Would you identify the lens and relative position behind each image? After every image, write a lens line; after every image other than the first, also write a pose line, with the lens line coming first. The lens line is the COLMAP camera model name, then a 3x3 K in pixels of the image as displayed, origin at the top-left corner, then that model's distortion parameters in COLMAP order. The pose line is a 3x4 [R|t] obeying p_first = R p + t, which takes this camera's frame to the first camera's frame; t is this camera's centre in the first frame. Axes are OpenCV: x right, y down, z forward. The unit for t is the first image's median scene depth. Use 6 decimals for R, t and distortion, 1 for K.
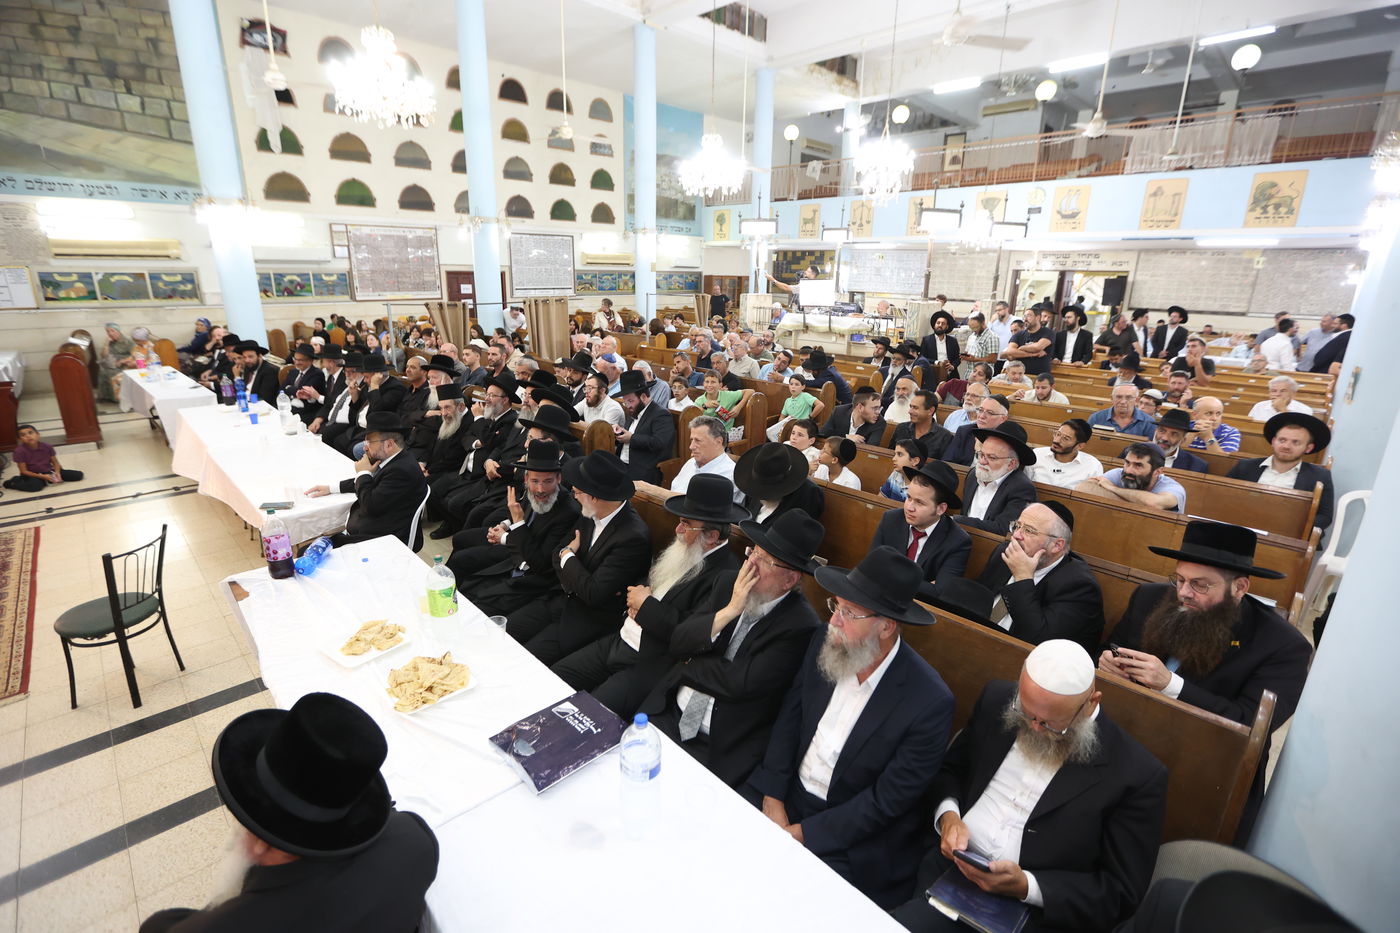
lens RADIAL K [[650.7, 0, 700.0], [0, 650.7, 466.5], [0, 0, 1]] dist [-0.030054, 0.002256]
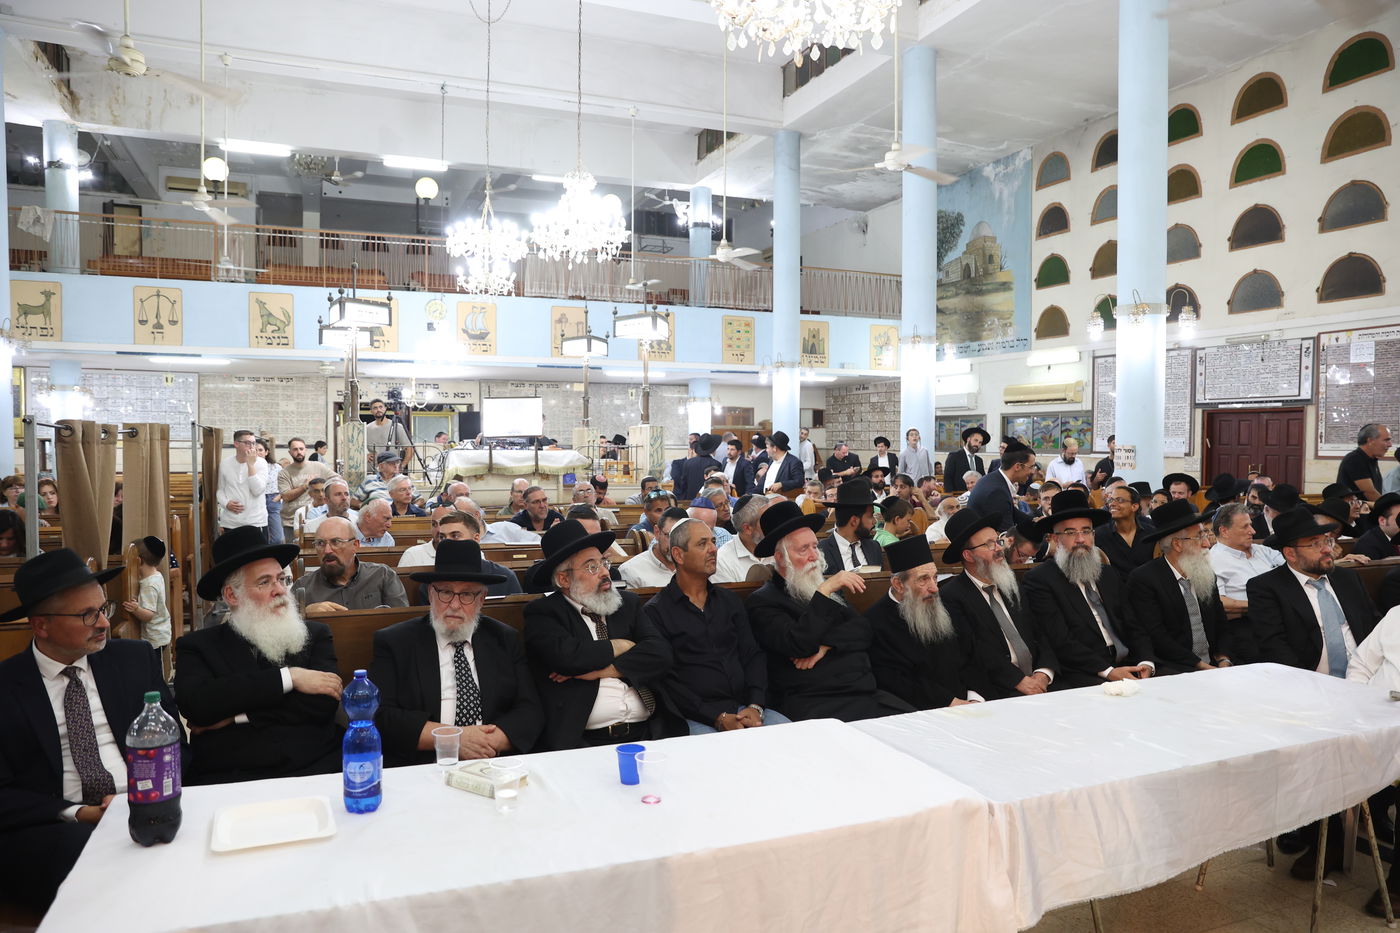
lens RADIAL K [[971.6, 0, 700.0], [0, 971.6, 466.5], [0, 0, 1]] dist [-0.038365, 0.003648]
pose [[0.385923, -0.038307, 0.921735, -0.539363], [0.264529, 0.961776, -0.070785, -0.077227], [-0.883792, 0.271143, 0.381305, 0.367843]]
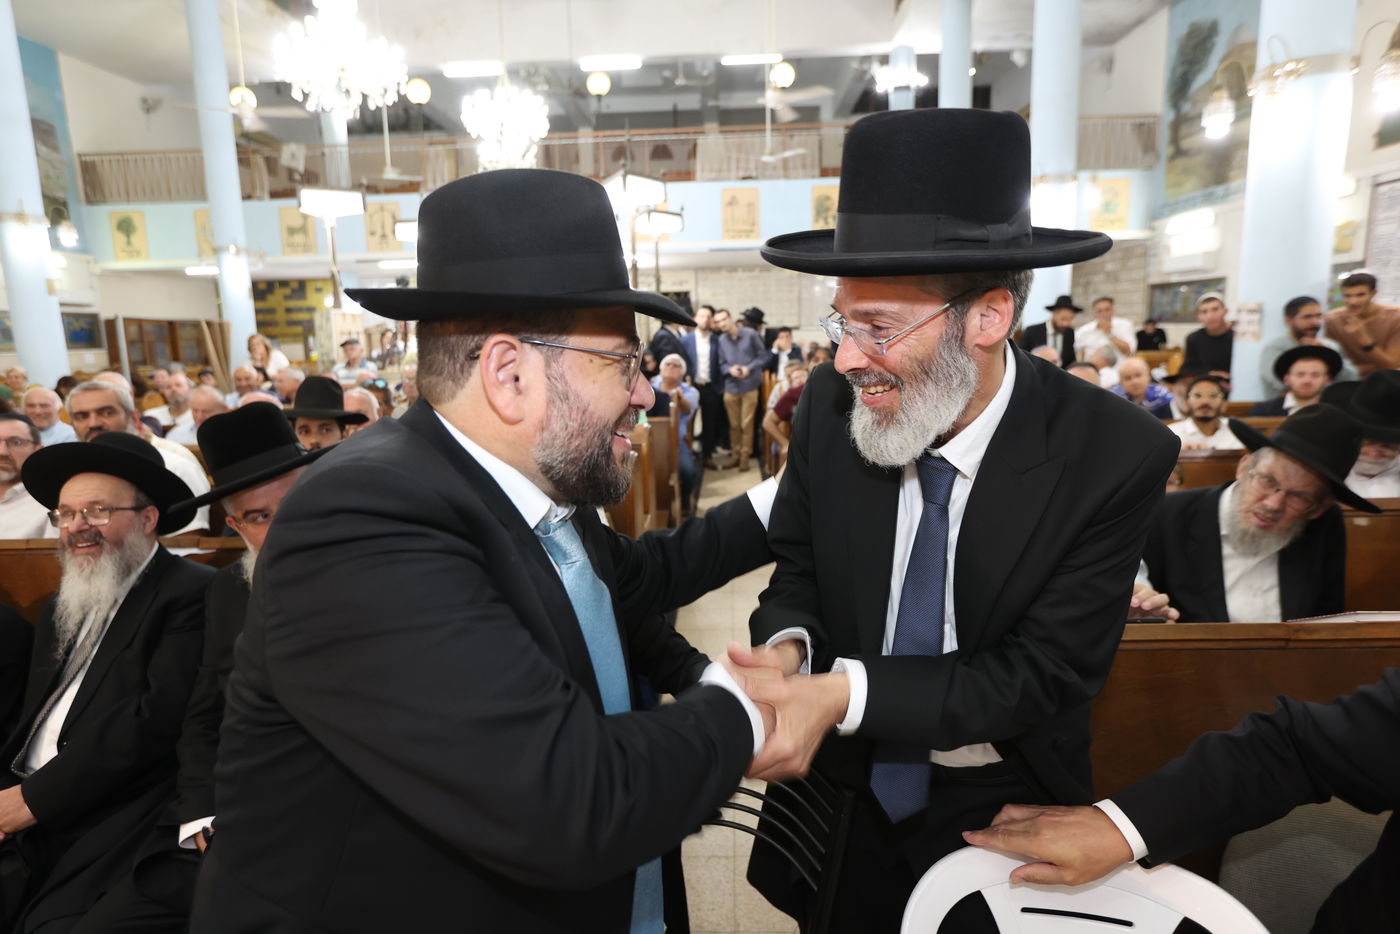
lens RADIAL K [[795.8, 0, 700.0], [0, 795.8, 467.0], [0, 0, 1]] dist [-0.059429, 0.051279]
pose [[0.735585, -0.149267, 0.660783, -0.152817], [0.227271, 0.973267, -0.033143, -0.023438], [-0.638171, 0.174557, 0.749845, 0.241760]]
